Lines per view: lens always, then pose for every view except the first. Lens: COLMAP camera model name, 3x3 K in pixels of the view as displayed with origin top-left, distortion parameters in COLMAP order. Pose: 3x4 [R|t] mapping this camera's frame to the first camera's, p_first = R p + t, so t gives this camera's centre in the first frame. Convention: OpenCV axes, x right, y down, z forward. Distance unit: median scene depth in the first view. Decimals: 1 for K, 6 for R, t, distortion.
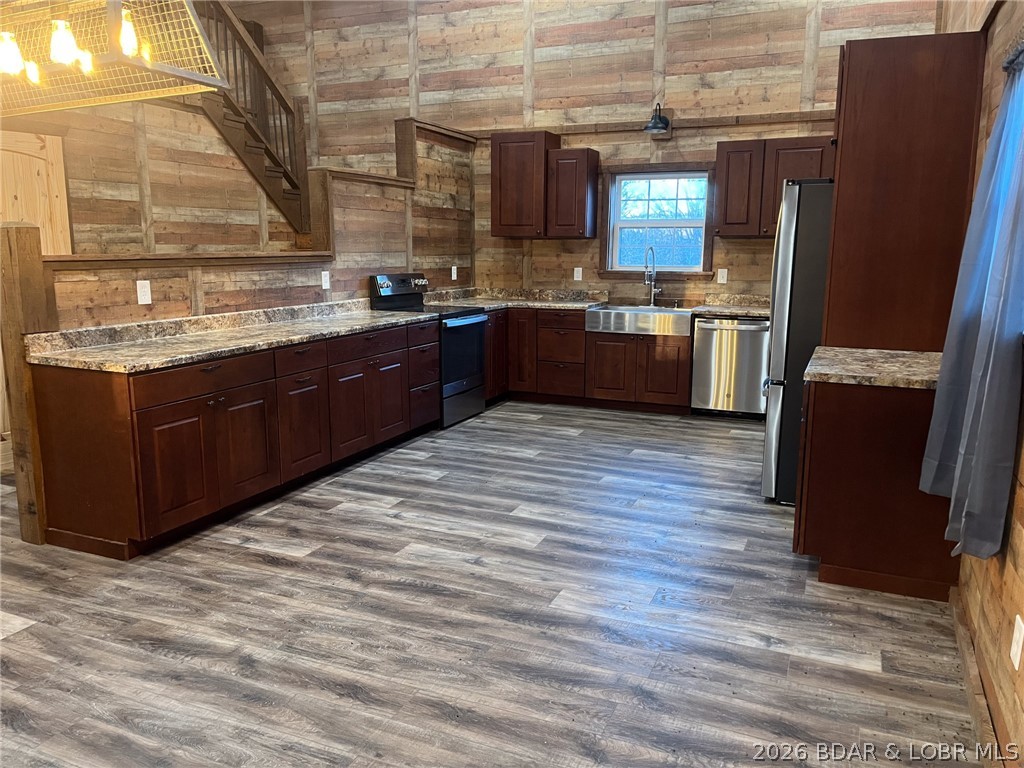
lens RADIAL K [[772.3, 0, 512.5], [0, 772.3, 387.6], [0, 0, 1]] dist [0.023041, -0.016127]
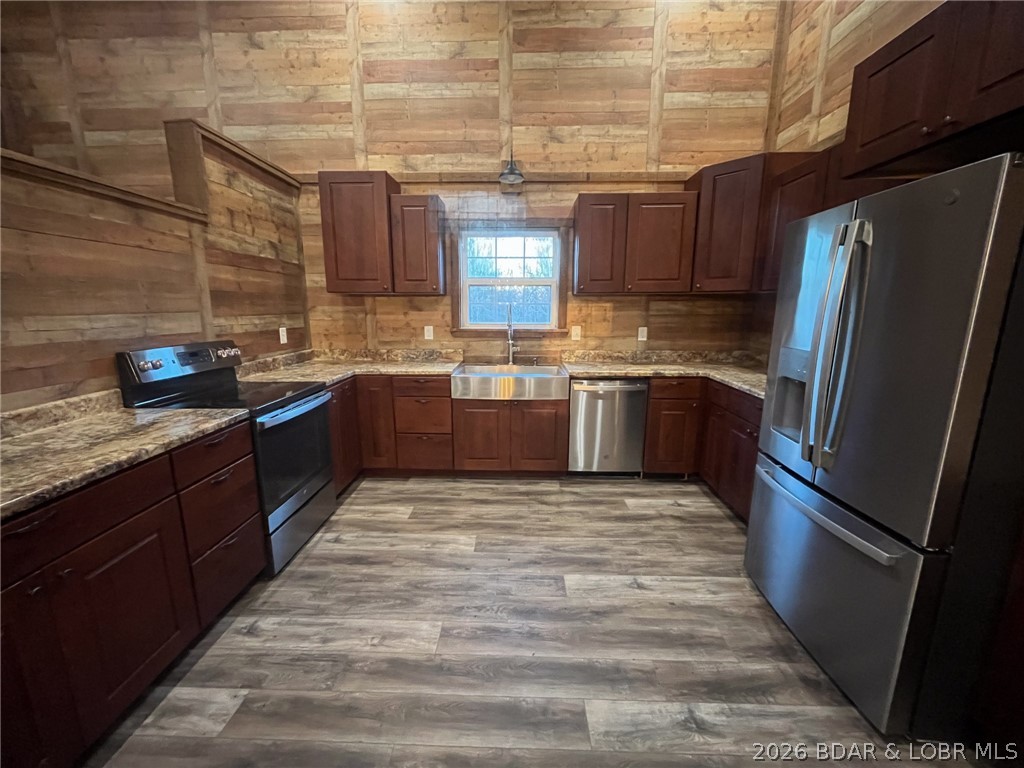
lens RADIAL K [[415.3, 0, 509.9], [0, 415.3, 384.8], [0, 0, 1]] dist [-0.004396, -0.000582]
pose [[0.925568, -0.073554, 0.371367, -0.019345], [0.071319, 0.997258, 0.019768, -0.092416], [-0.371802, 0.008189, 0.928276, 0.523129]]
